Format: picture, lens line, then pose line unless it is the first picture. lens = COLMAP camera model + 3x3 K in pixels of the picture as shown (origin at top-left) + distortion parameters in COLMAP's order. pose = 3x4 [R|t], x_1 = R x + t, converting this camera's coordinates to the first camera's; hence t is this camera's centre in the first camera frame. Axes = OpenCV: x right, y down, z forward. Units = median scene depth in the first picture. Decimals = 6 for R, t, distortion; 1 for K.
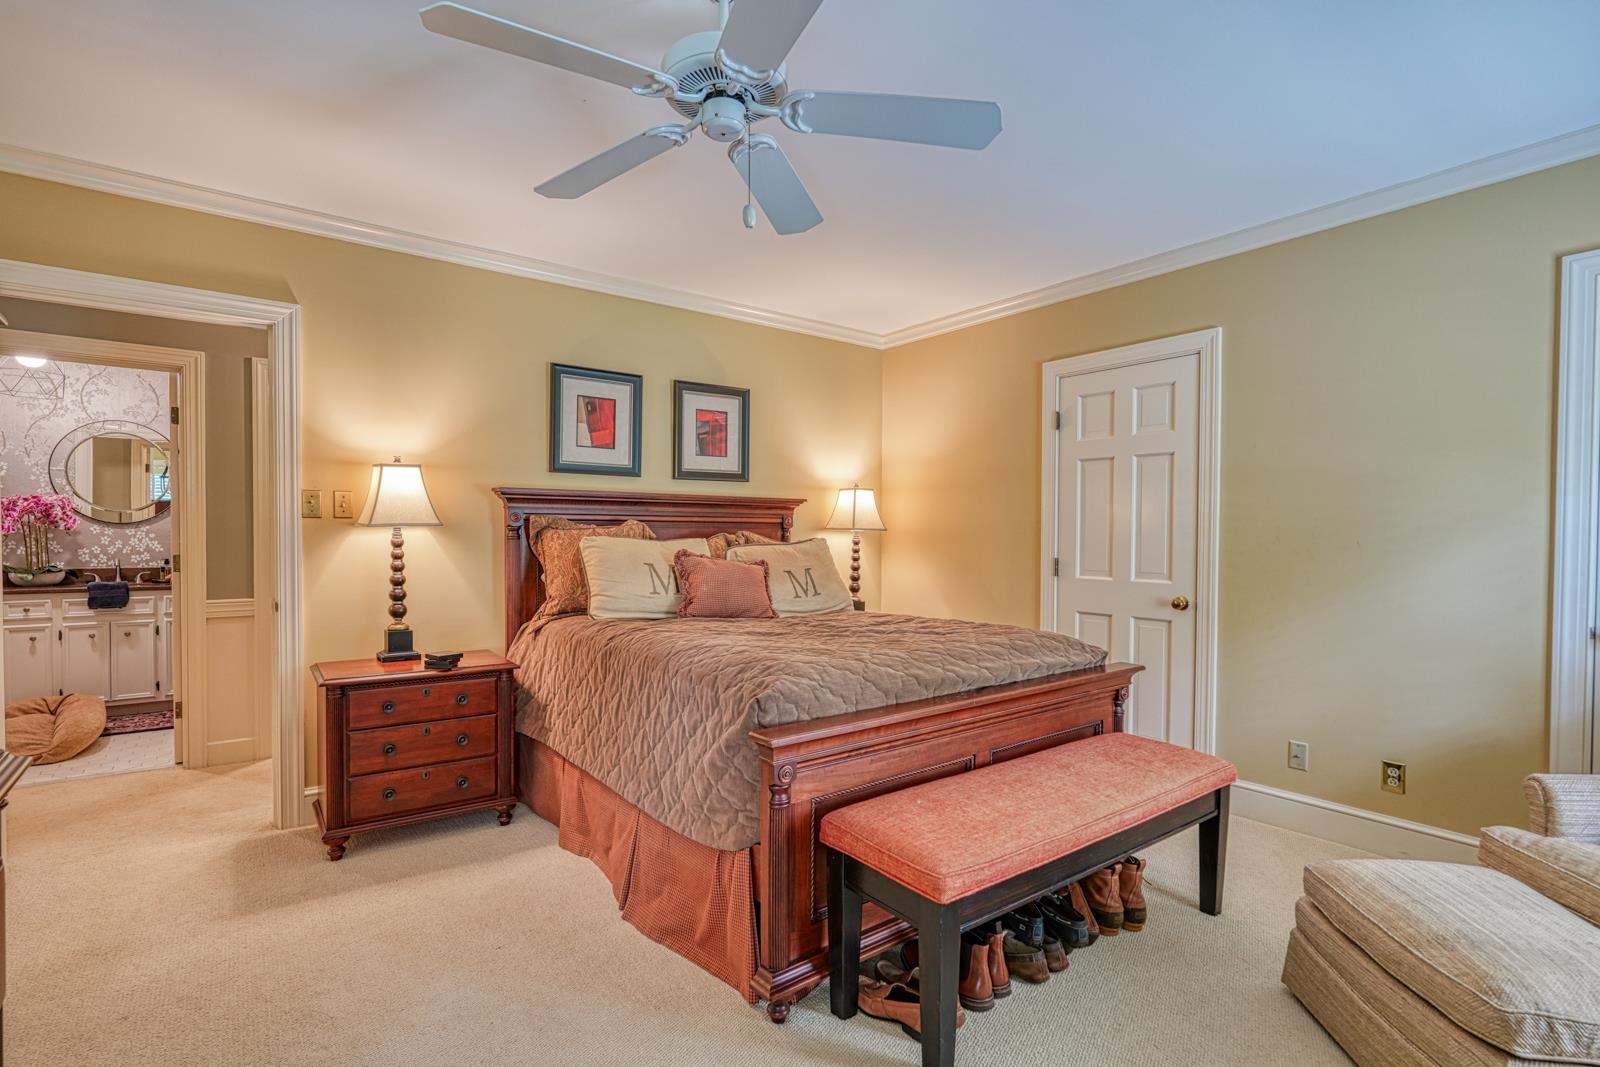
lens RADIAL K [[758.6, 0, 792.8], [0, 758.6, 541.5], [0, 0, 1]] dist [0.000609, 0.000049]
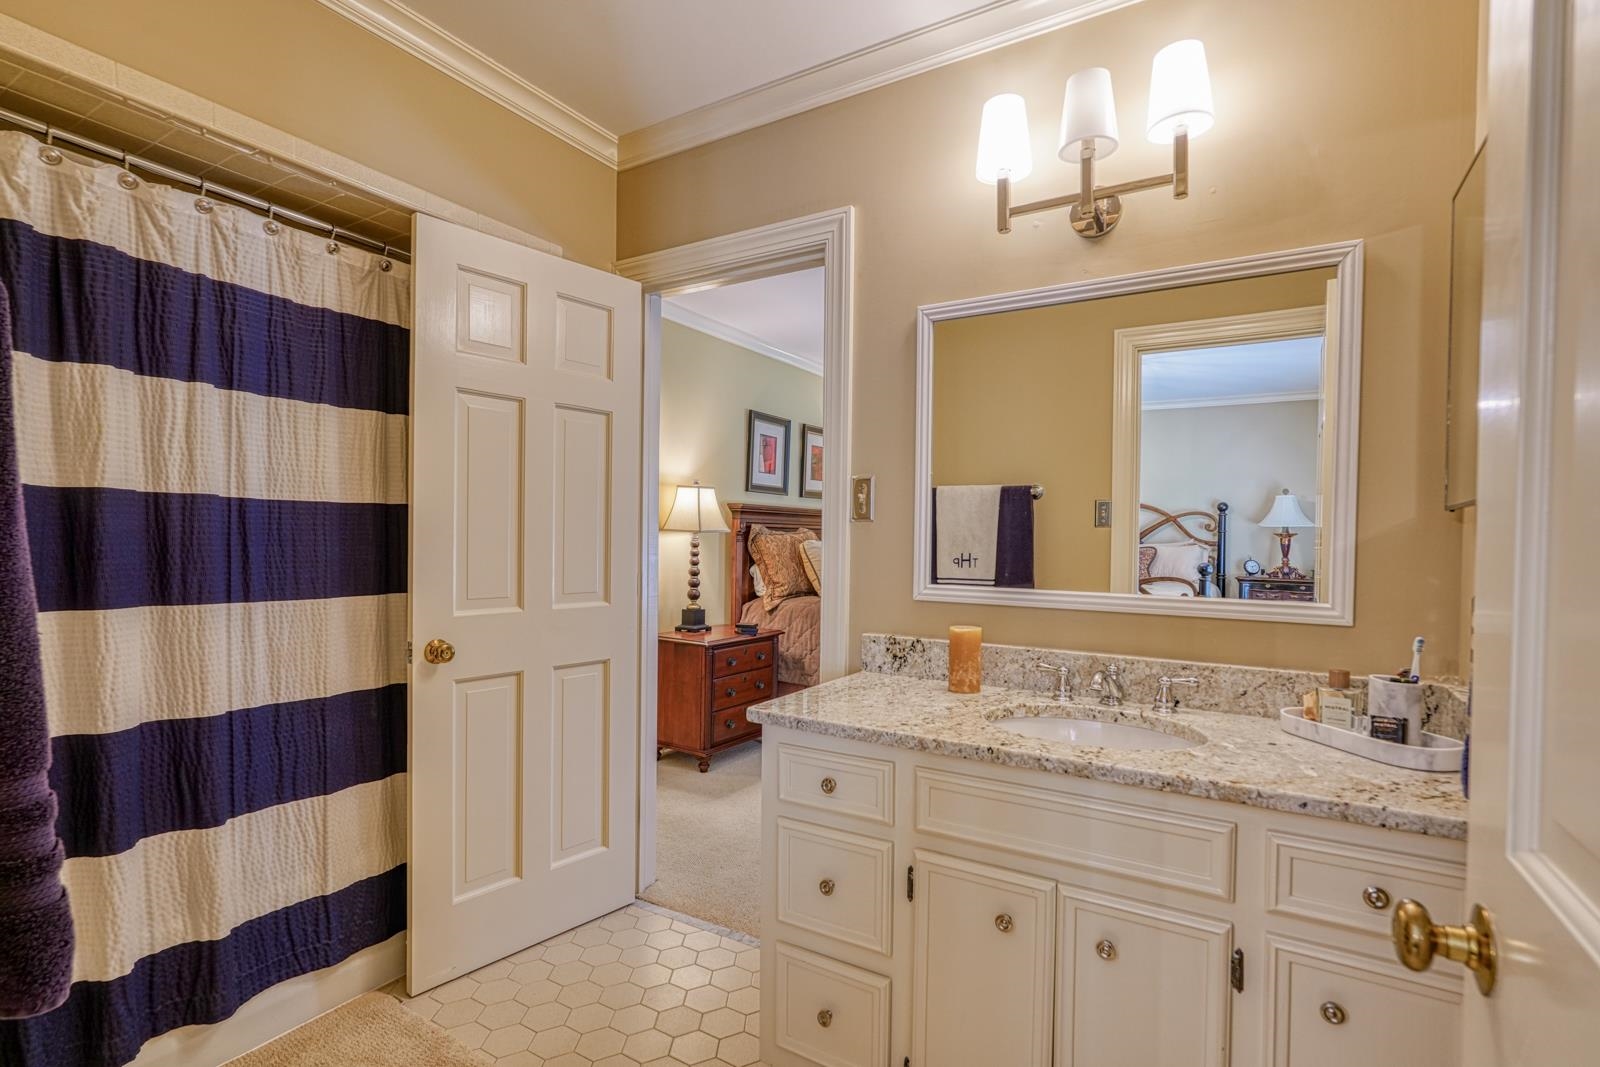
lens RADIAL K [[758.6, 0, 792.8], [0, 758.6, 541.5], [0, 0, 1]] dist [0.000609, 0.000049]
pose [[0.926286, 0.006467, 0.376765, -0.737221], [-0.006366, 0.999979, -0.001515, -0.001809], [-0.376767, -0.000995, 0.926308, -0.264016]]
